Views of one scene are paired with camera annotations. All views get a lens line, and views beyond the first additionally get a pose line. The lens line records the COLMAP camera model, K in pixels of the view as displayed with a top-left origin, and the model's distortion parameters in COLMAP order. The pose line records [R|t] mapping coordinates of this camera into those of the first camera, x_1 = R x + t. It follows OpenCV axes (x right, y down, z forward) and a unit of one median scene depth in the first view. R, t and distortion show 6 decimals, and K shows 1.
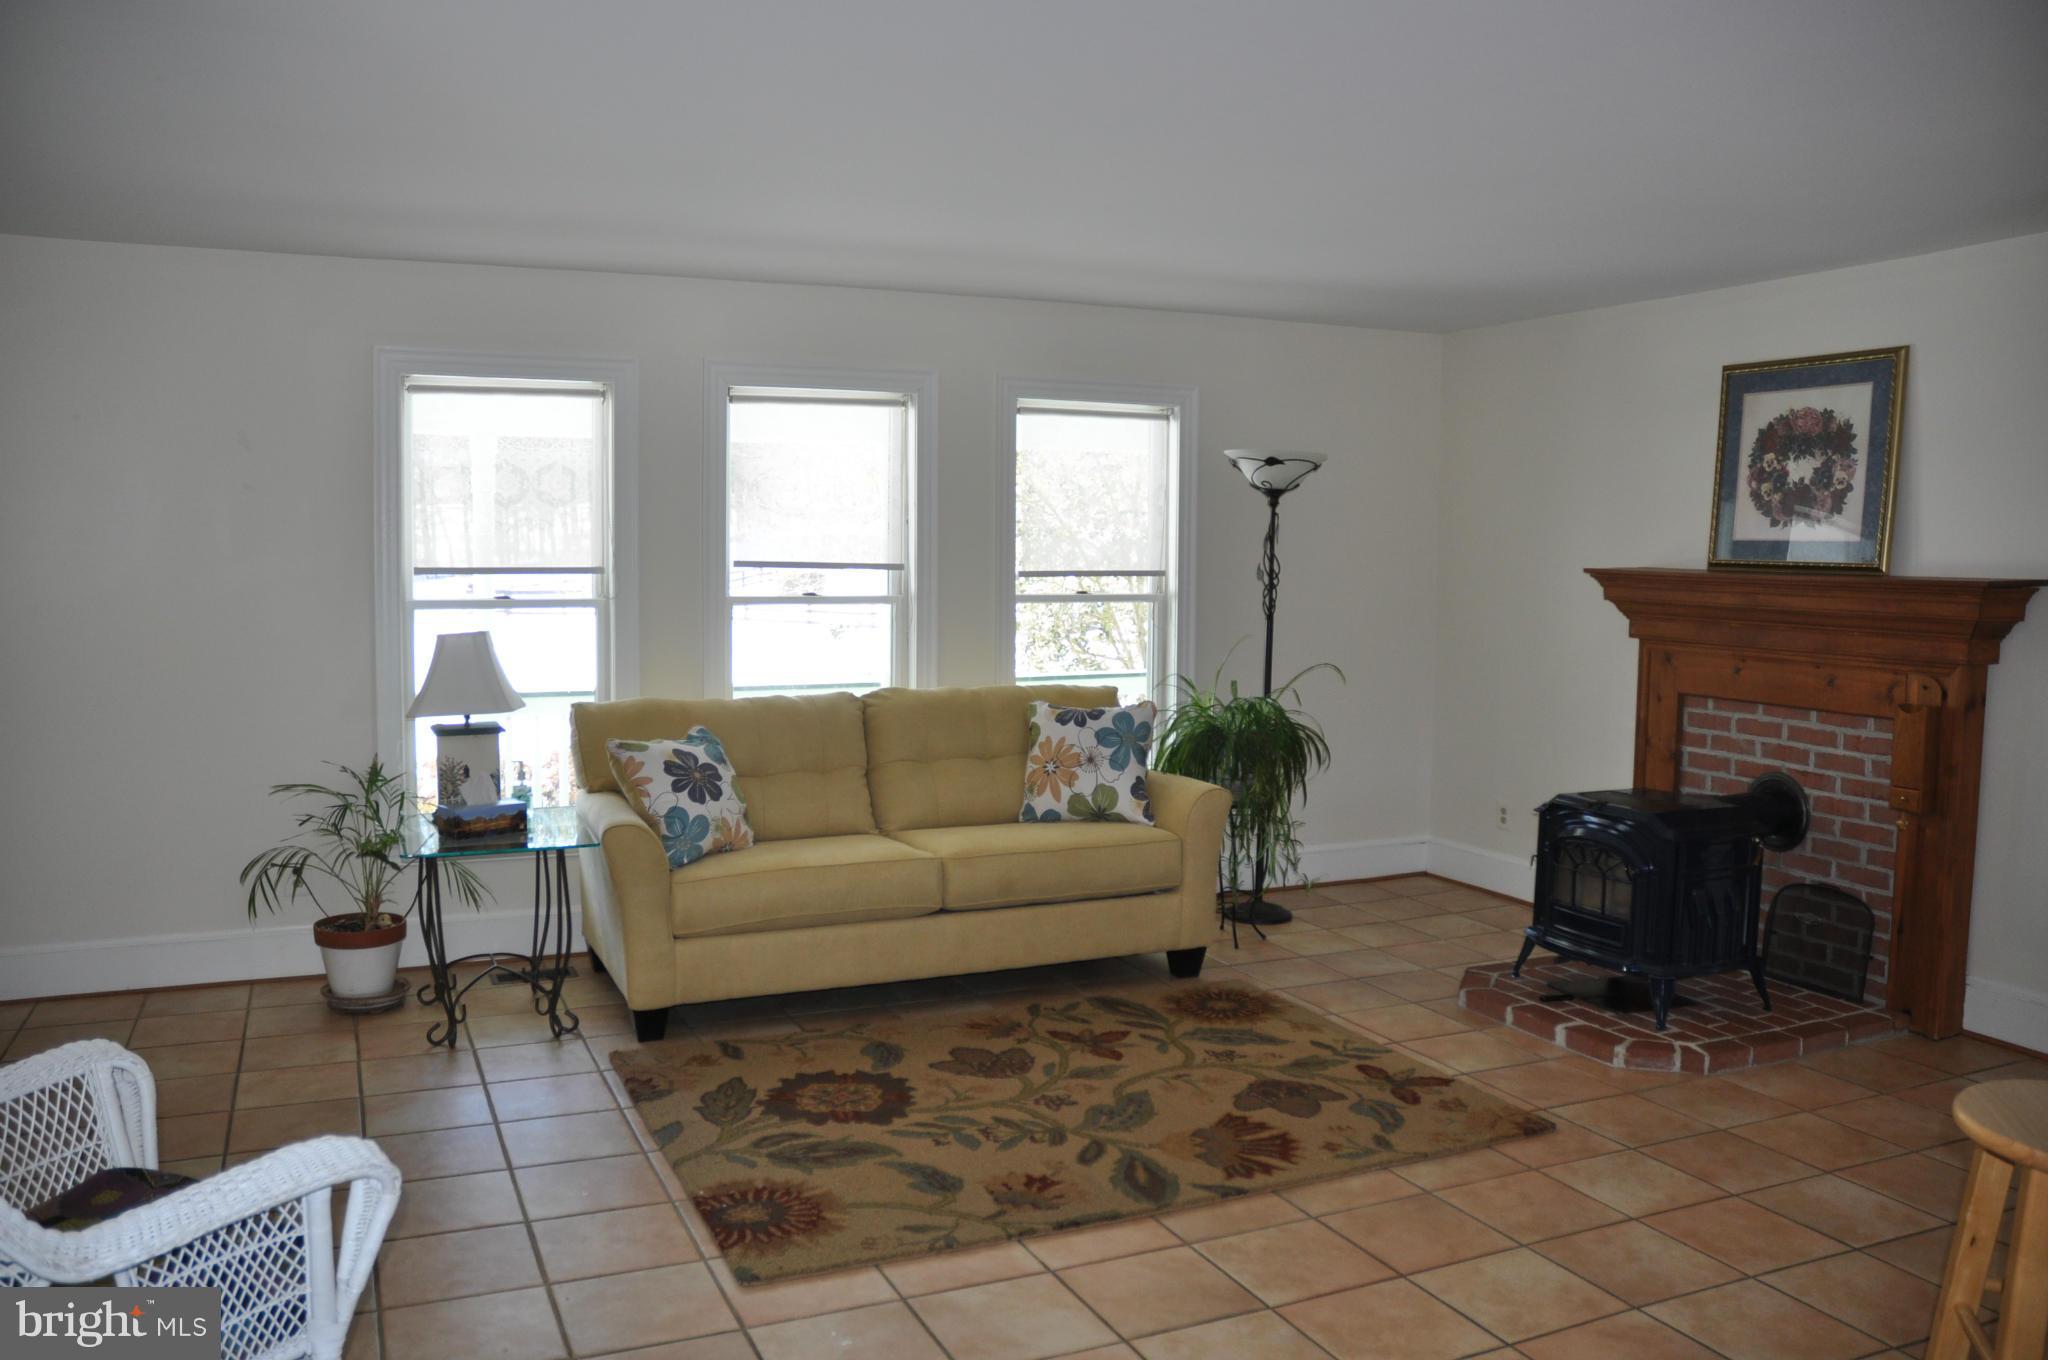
lens RADIAL K [[1574.0, 0, 1017.1], [0, 1574.0, 677.3], [0, 0, 1]] dist [-0.174253, 0.154472]
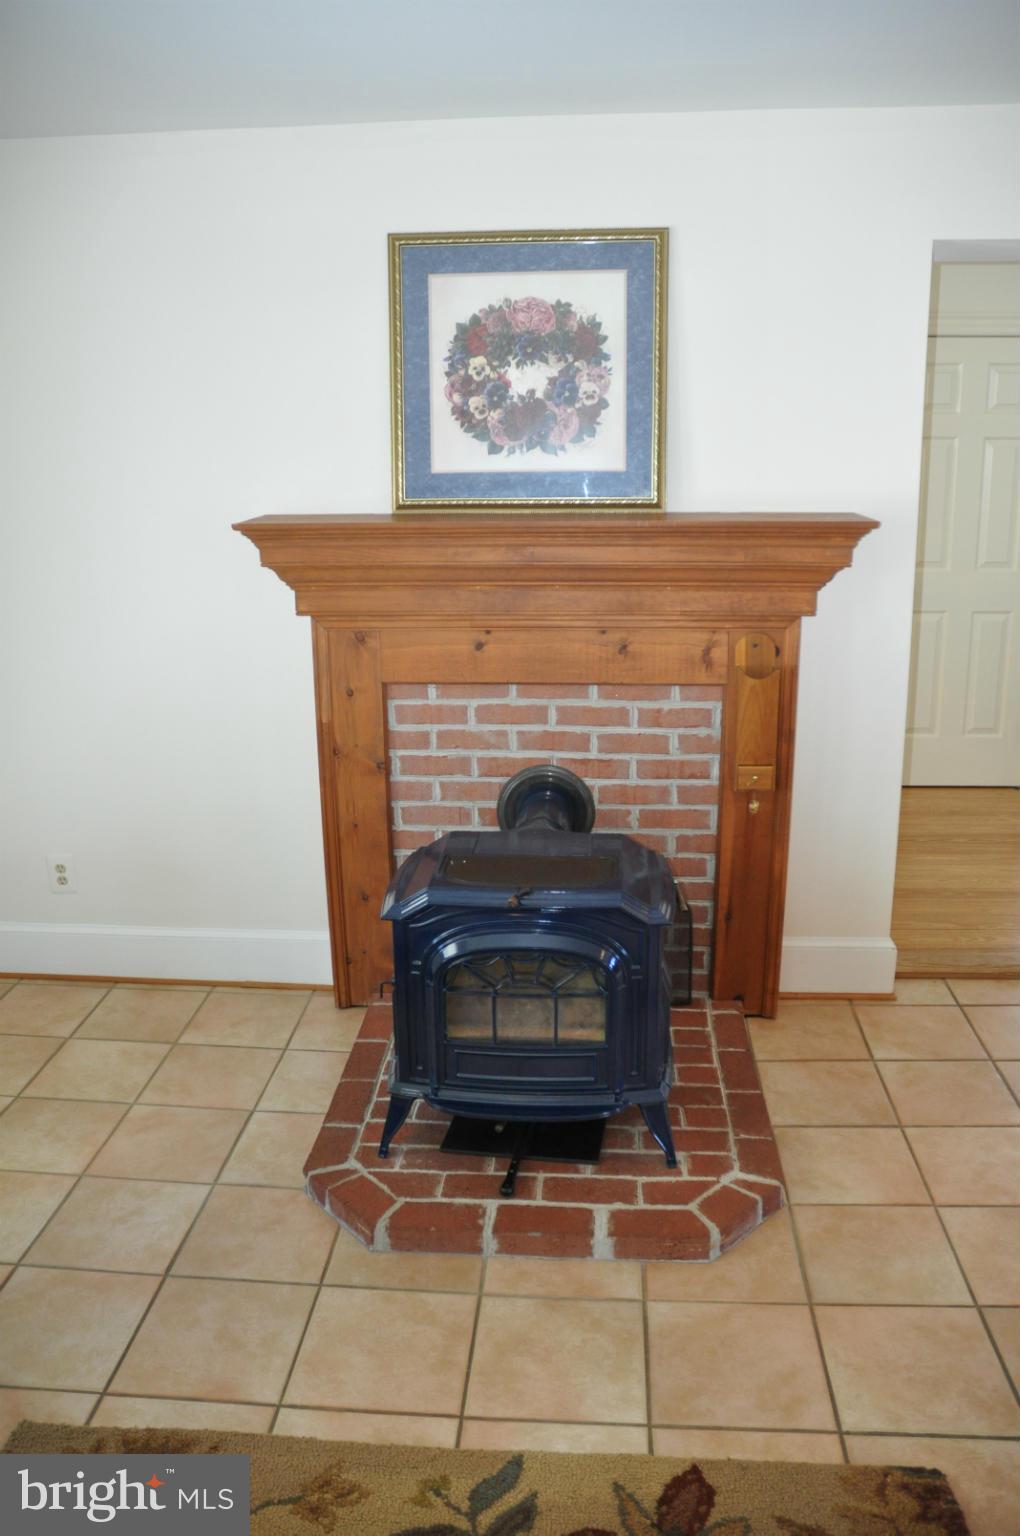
lens RADIAL K [[1180.5, 0, 510.0], [0, 1180.5, 768.0], [0, 0, 1]] dist [-0.174253, 0.154472]
pose [[0.476066, -0.244686, 0.844683, -0.037217], [0.091656, 0.969086, 0.229066, -0.082425], [-0.874620, -0.031630, 0.483776, 0.726525]]
